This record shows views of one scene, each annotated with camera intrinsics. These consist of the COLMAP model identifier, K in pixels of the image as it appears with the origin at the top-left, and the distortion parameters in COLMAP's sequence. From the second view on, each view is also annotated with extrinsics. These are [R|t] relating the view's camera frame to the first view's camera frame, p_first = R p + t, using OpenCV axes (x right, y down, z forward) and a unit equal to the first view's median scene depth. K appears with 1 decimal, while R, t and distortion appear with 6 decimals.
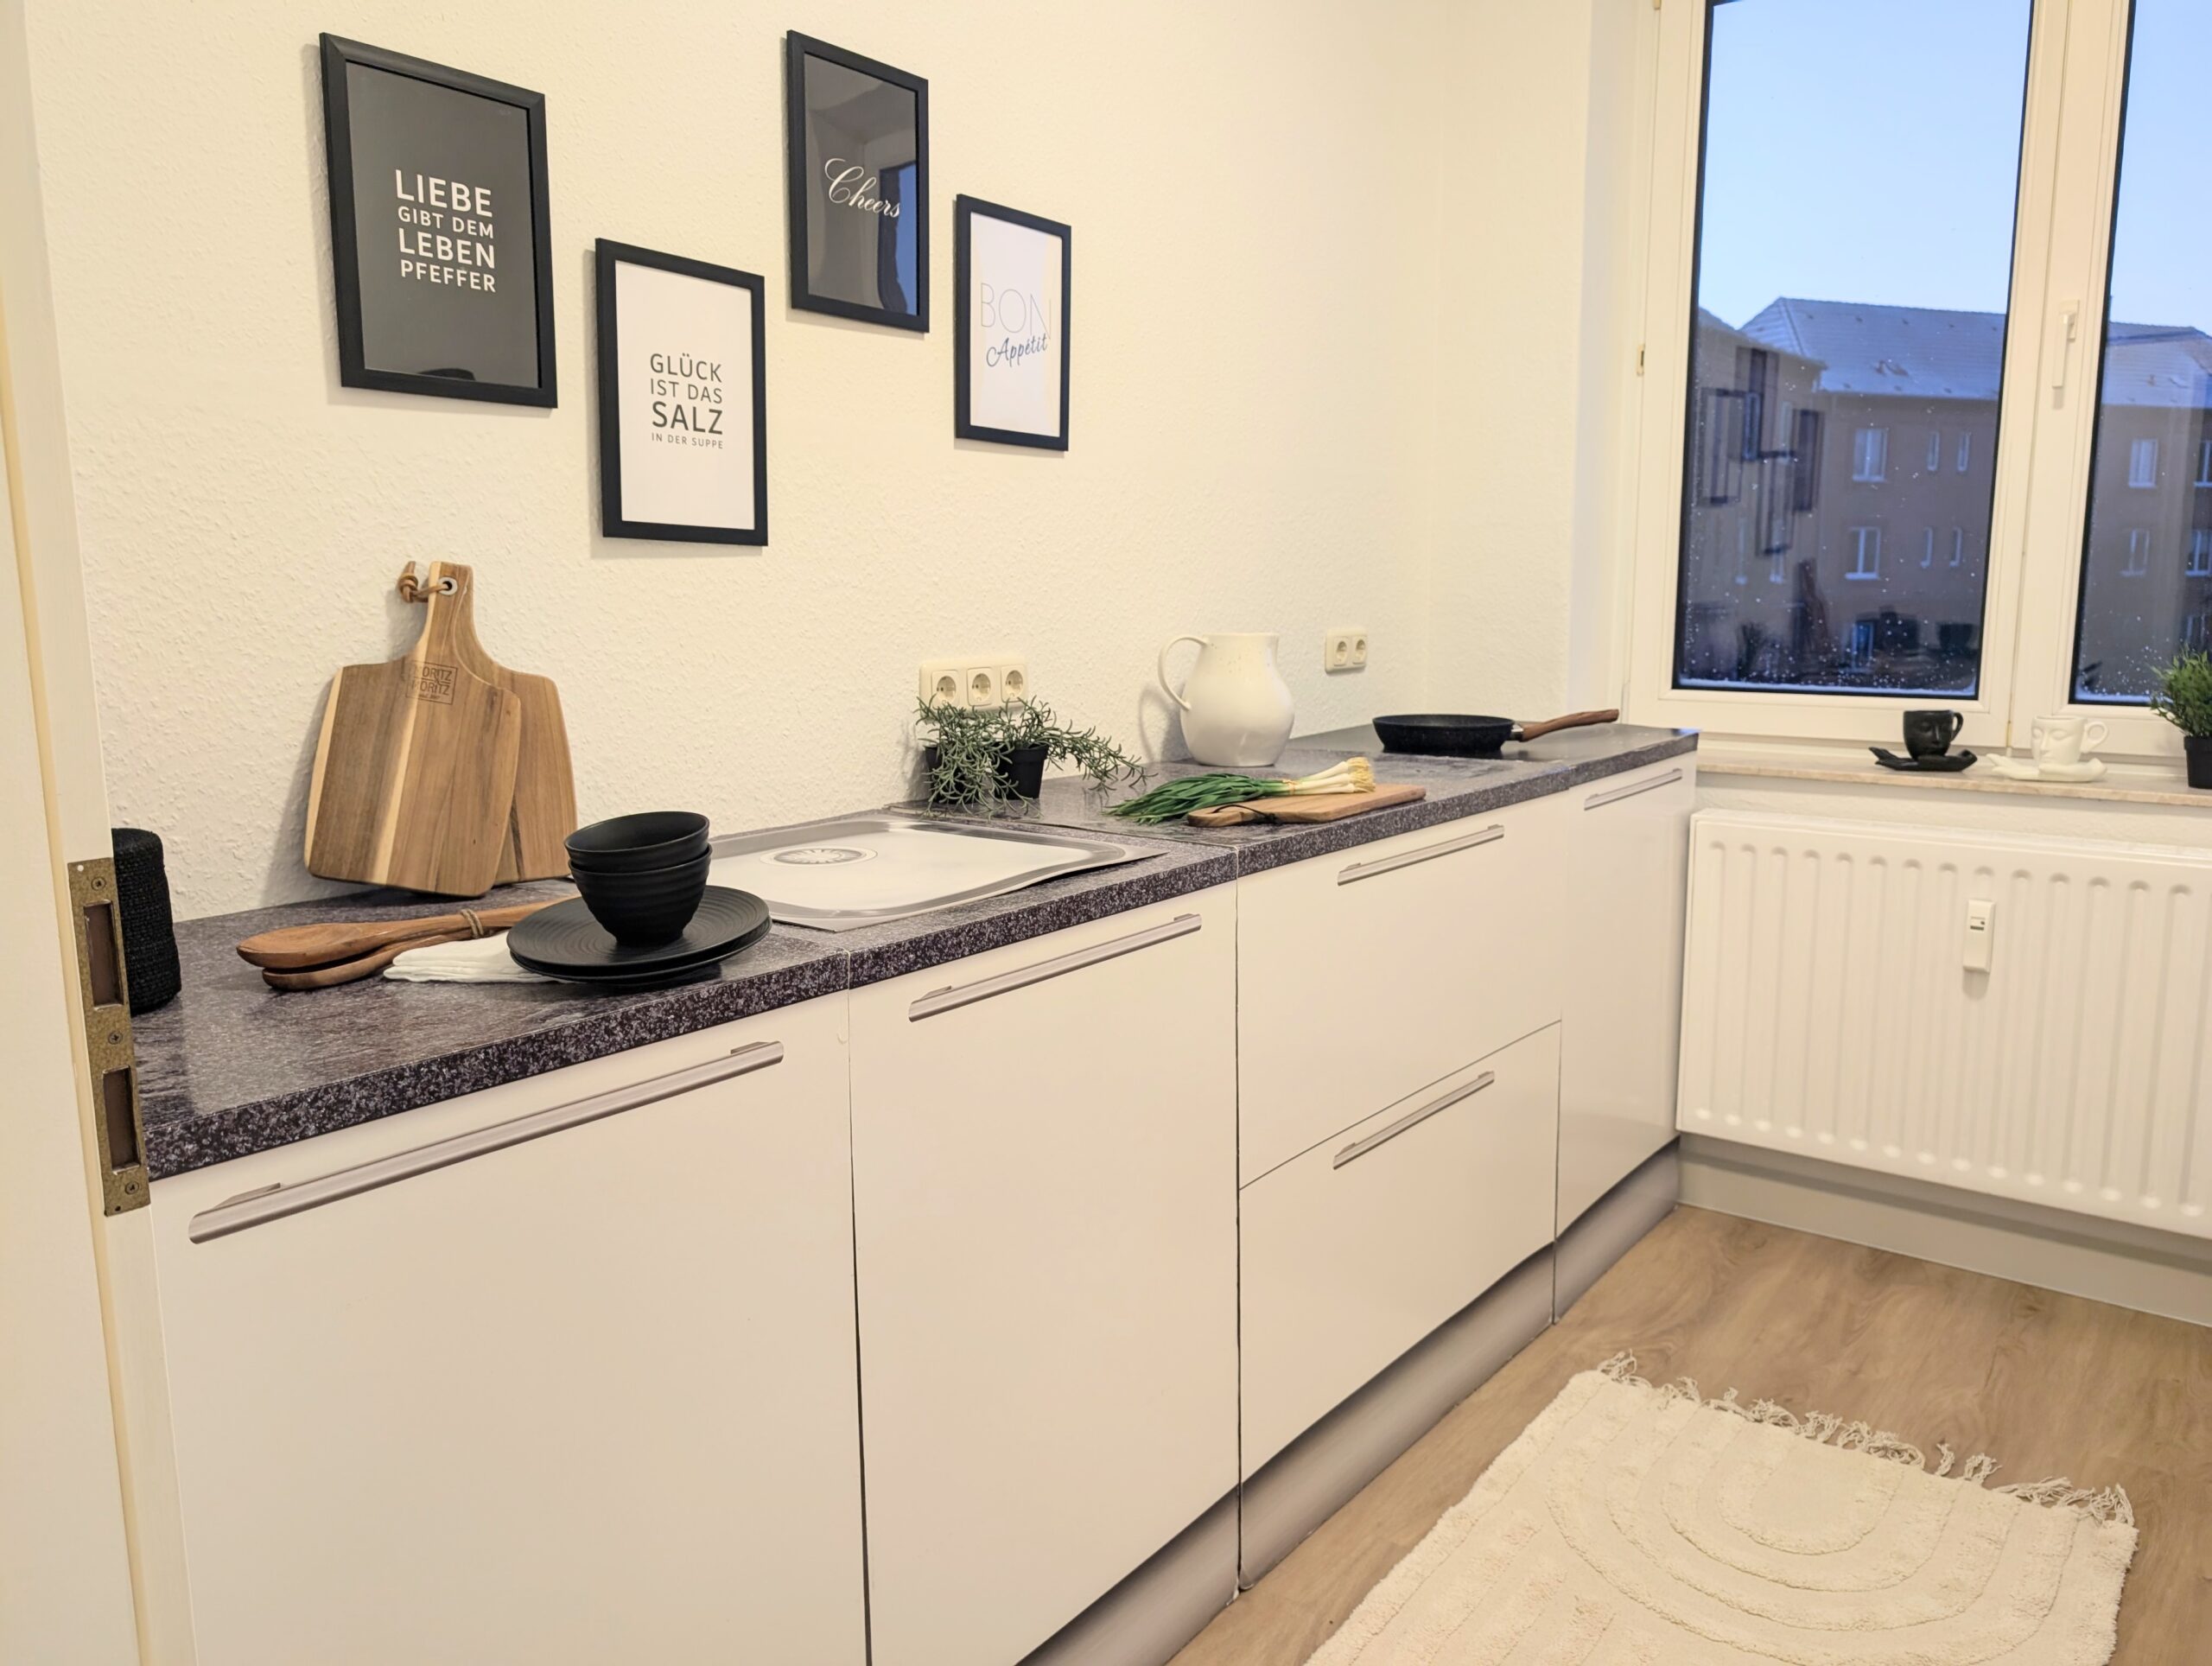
lens RADIAL K [[1564.9, 0, 1106.4], [0, 1564.9, 841.5], [0, 0, 1]] dist [0.007146, -0.009955]
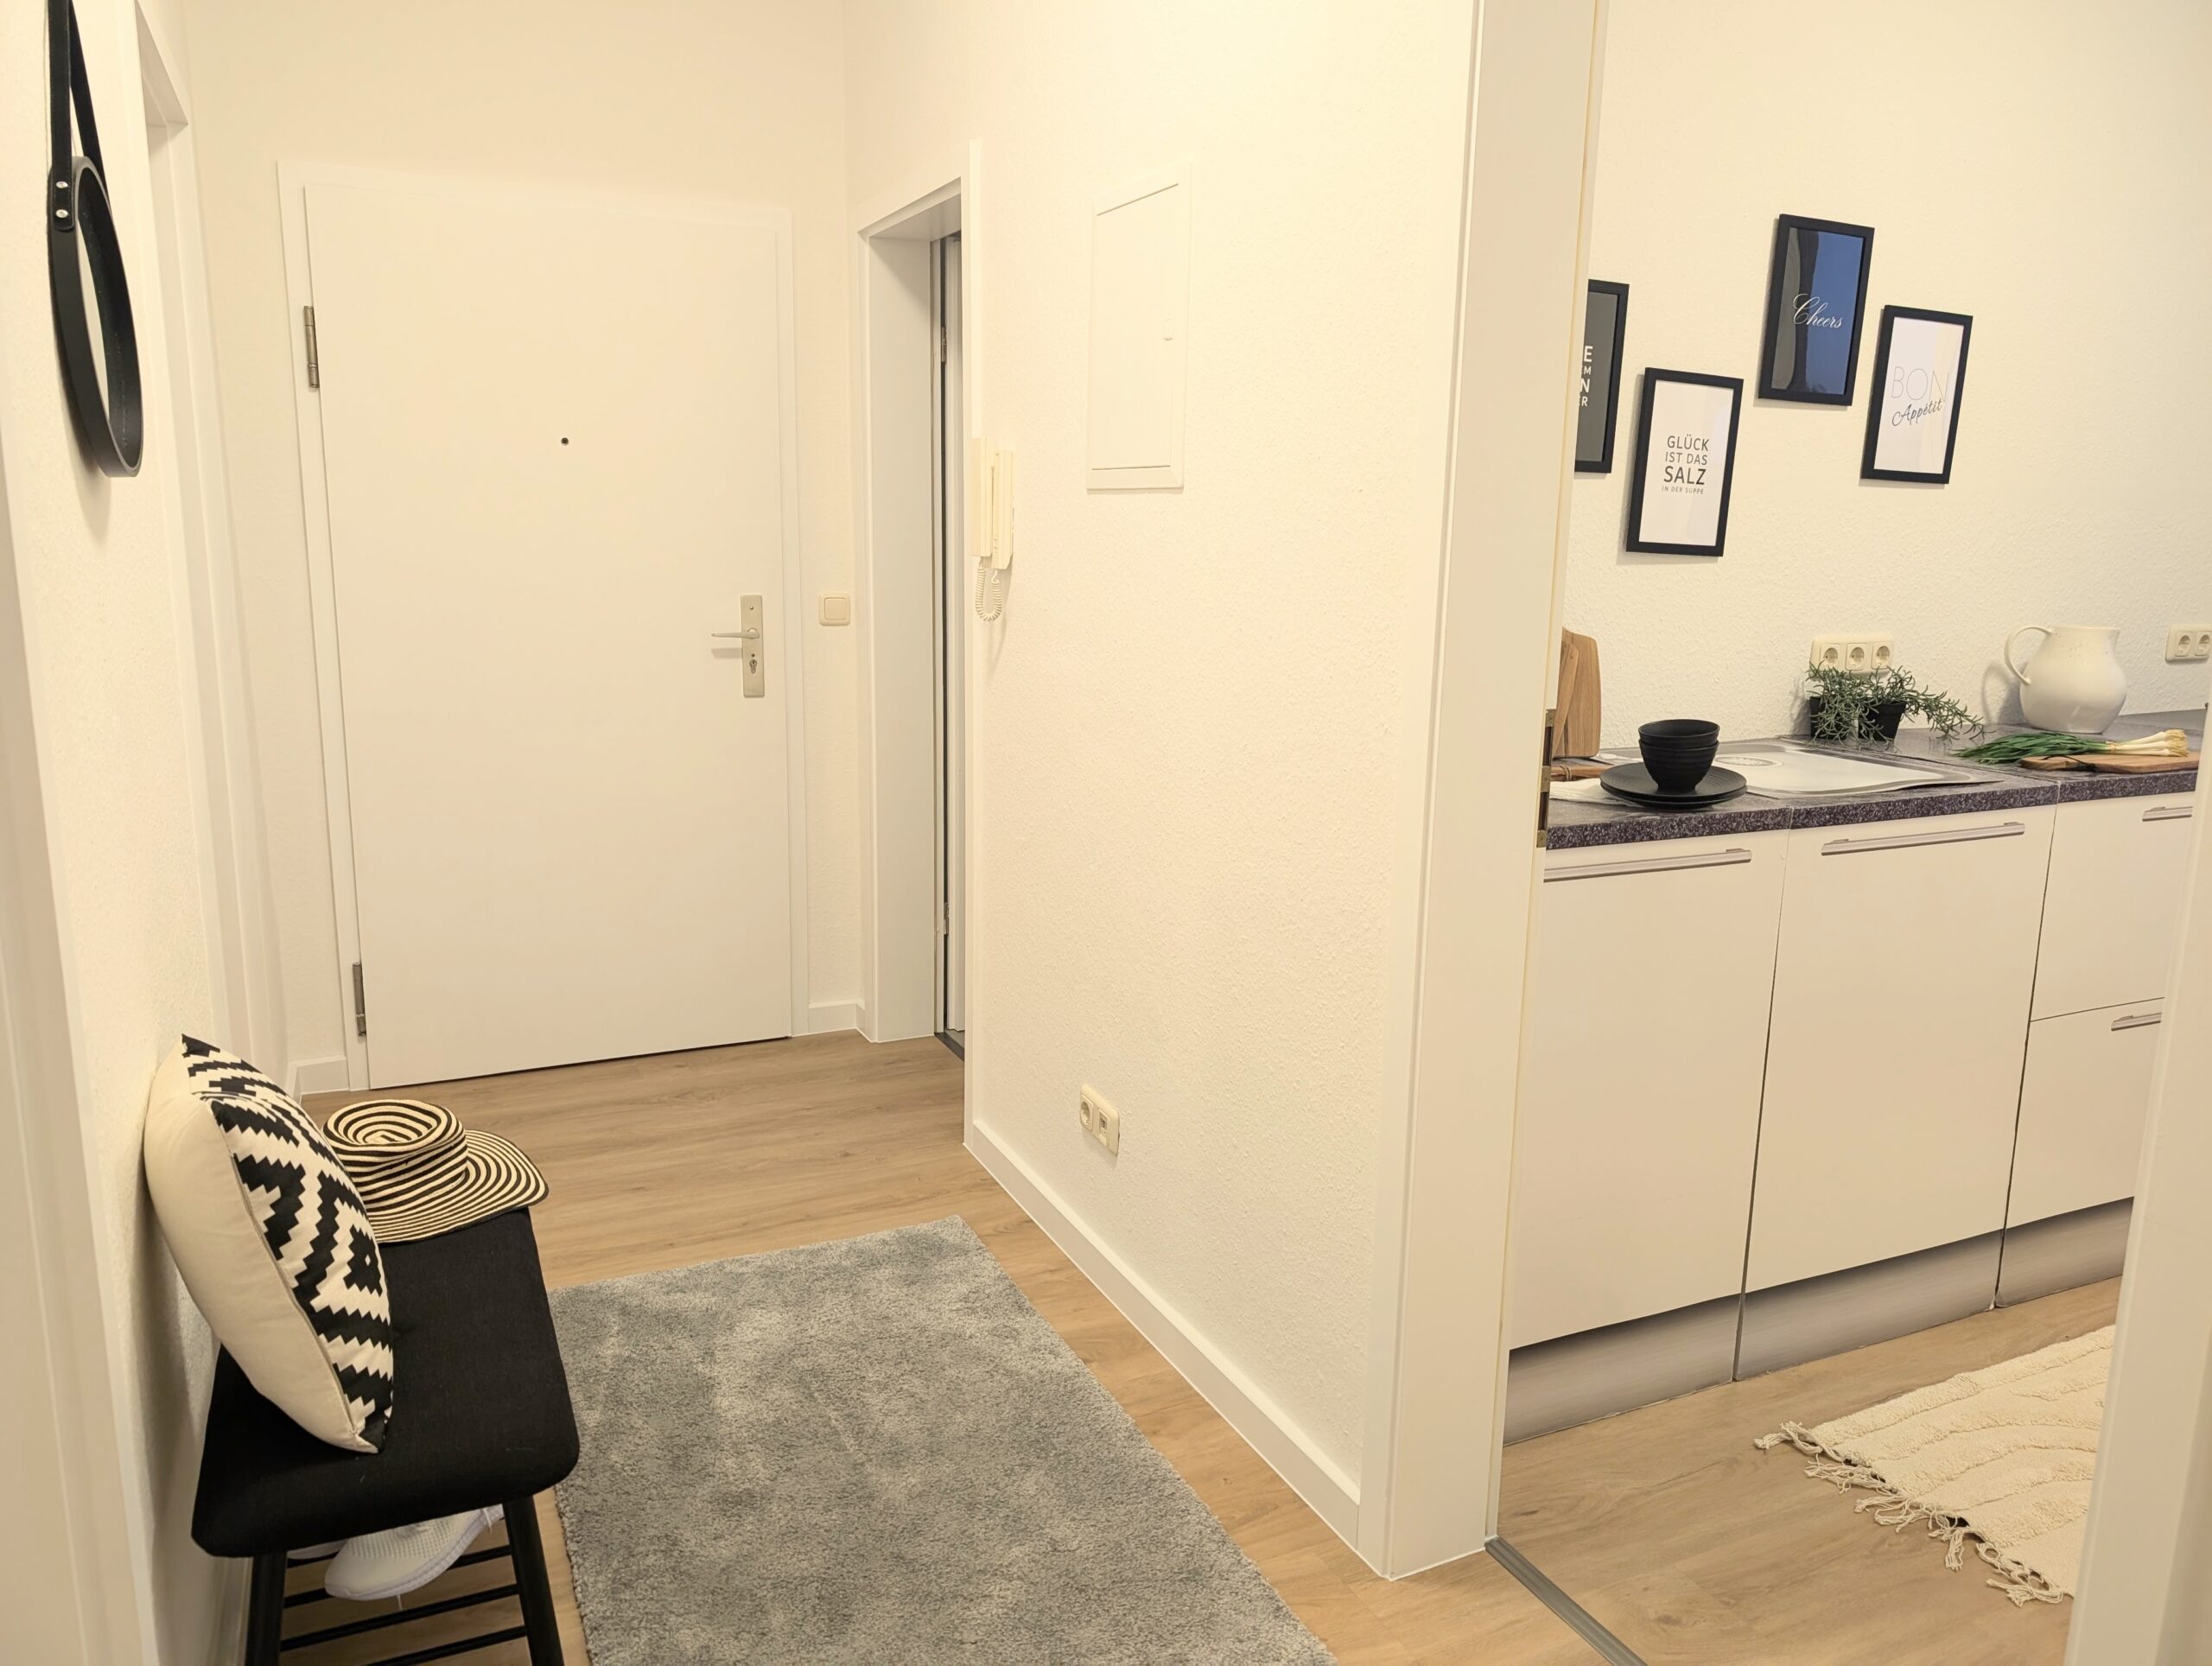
lens RADIAL K [[1564.9, 0, 1085.4], [0, 1564.9, 816.4], [0, 0, 1]] dist [0.007146, -0.009955]
pose [[0.885029, 0.108494, -0.452716, -0.048794], [-0.099634, 0.994075, 0.043455, 0.056761], [0.454748, 0.006647, 0.890595, -0.627679]]
